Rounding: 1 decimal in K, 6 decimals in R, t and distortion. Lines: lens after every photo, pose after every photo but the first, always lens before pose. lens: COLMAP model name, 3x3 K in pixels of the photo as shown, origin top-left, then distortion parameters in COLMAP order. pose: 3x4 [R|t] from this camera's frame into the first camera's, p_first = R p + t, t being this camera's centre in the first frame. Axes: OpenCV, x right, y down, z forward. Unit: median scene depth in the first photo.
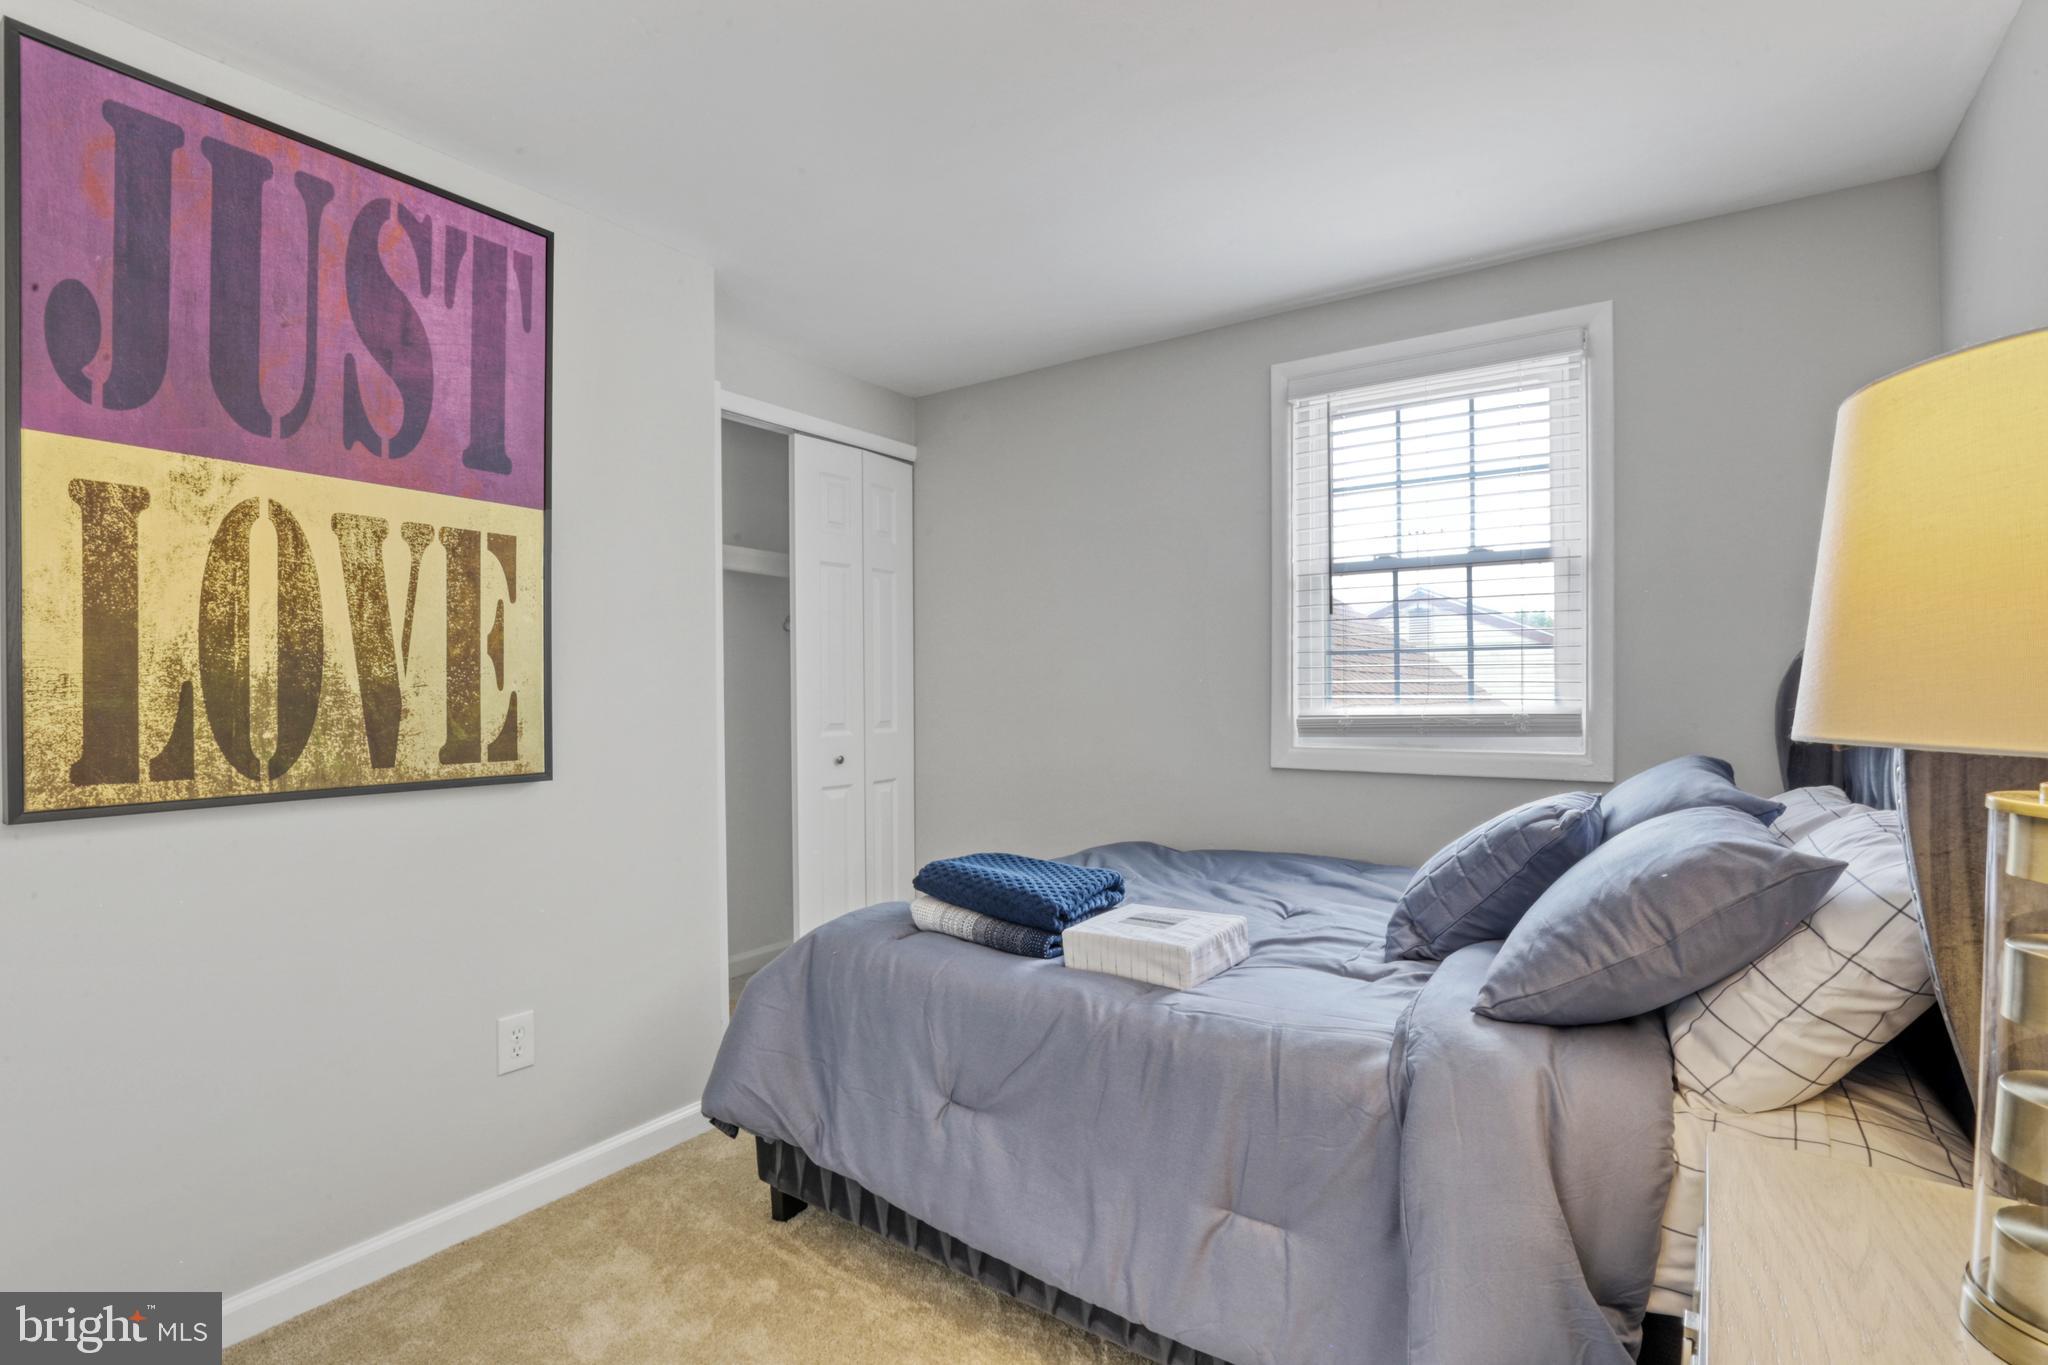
lens RADIAL K [[924.5, 0, 1024.0], [0, 924.5, 682.5], [0, 0, 1]] dist [0.000325, -0.000132]
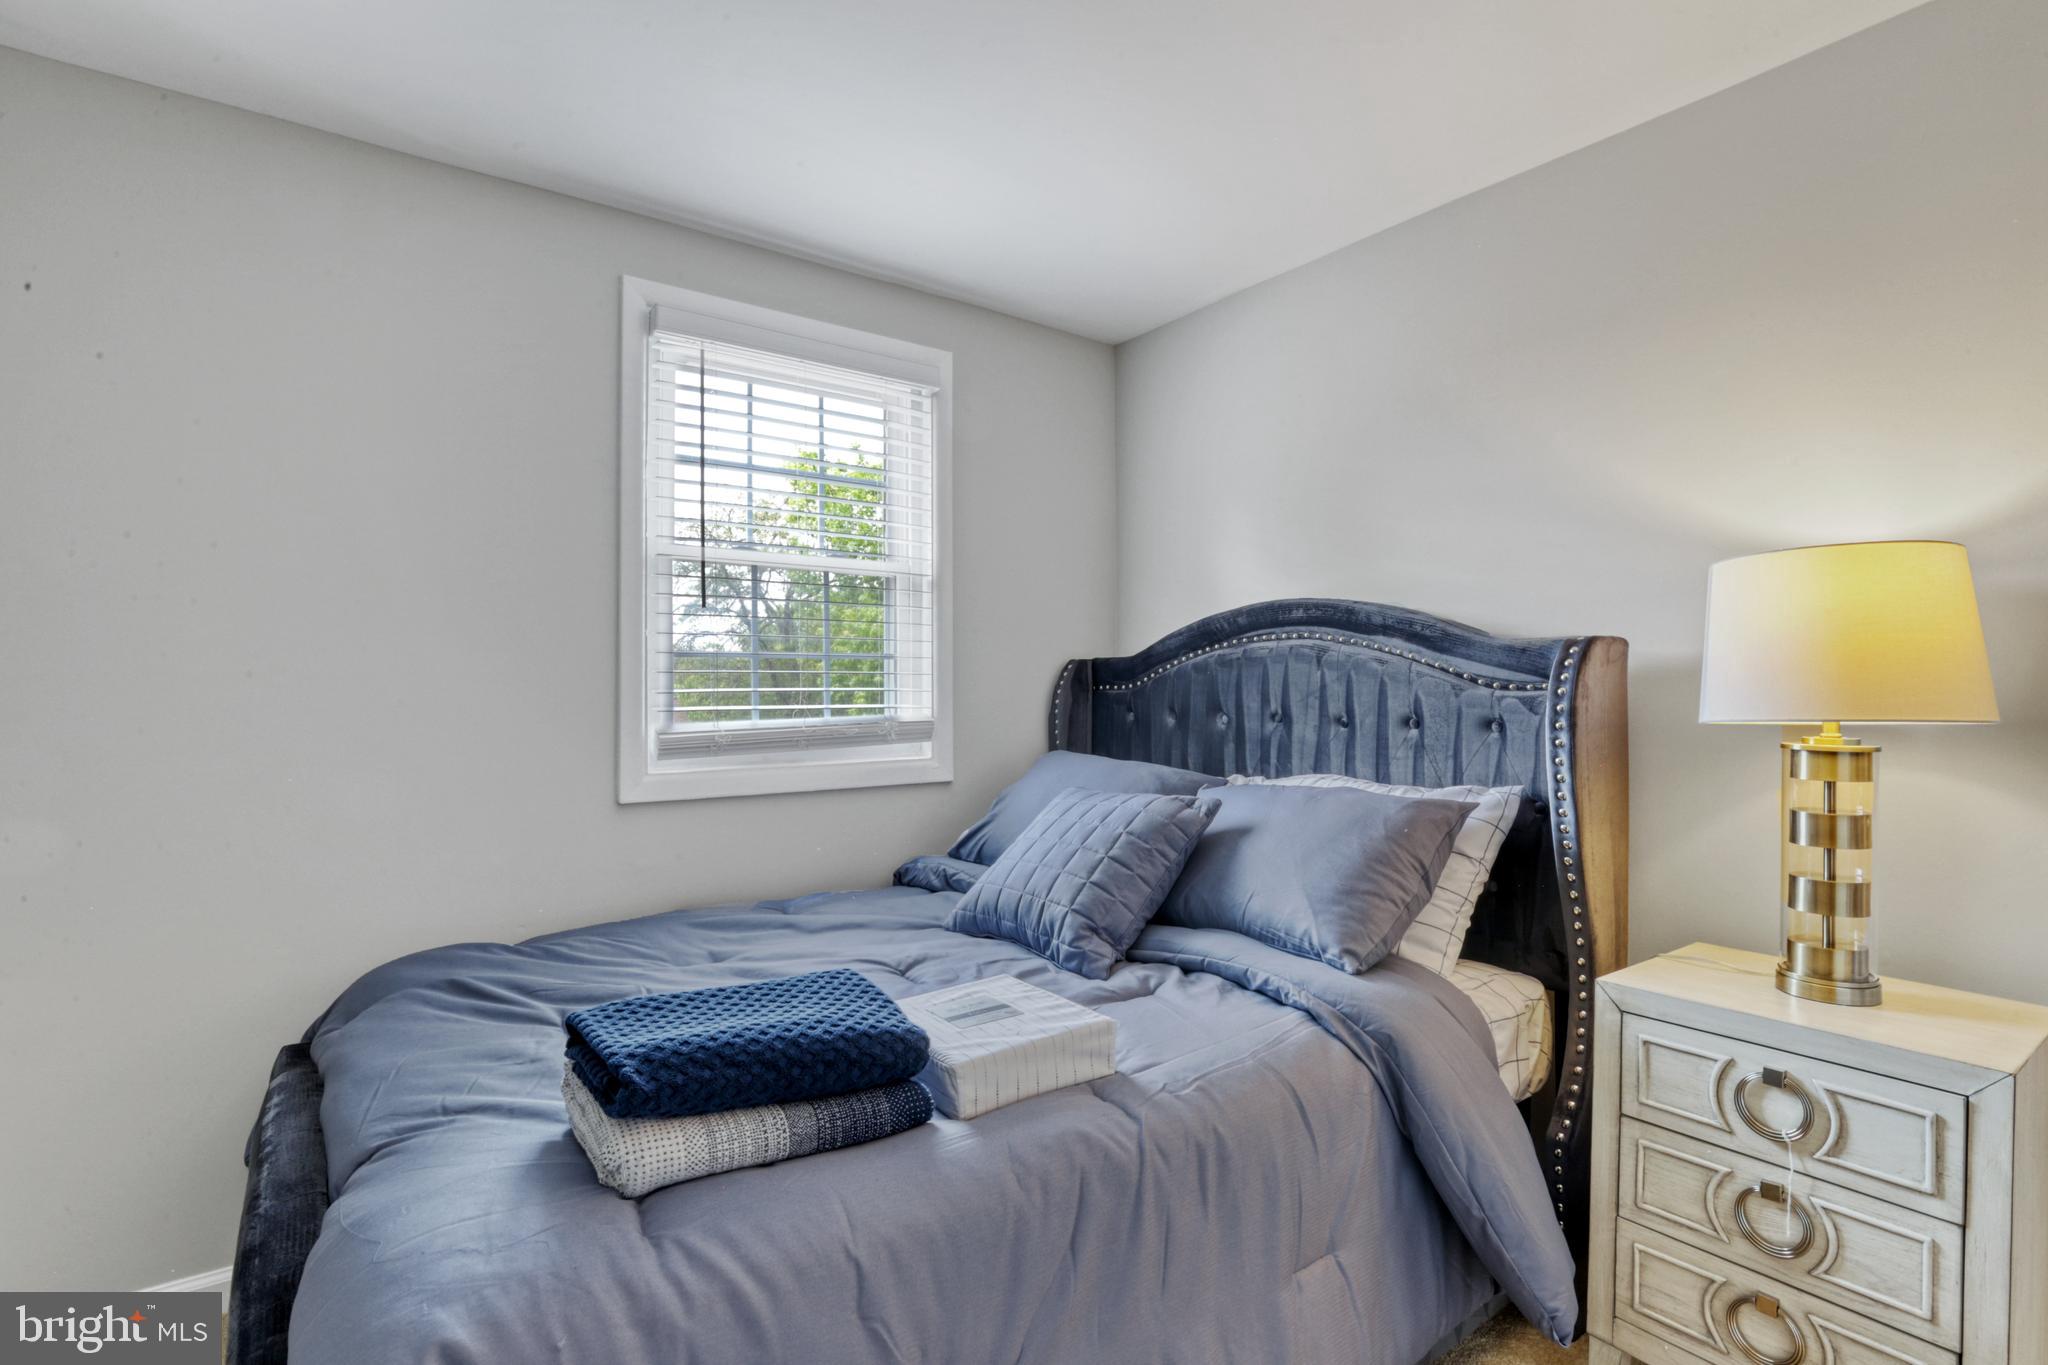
lens RADIAL K [[955.8, 0, 1014.3], [0, 955.8, 688.5], [0, 0, 1]] dist [-0.014847, -0.000673]
pose [[0.346521, 0.002763, 0.938038, -0.421738], [-0.000755, 0.999996, -0.002667, -0.000296], [-0.938042, 0.000215, 0.346522, 0.521407]]
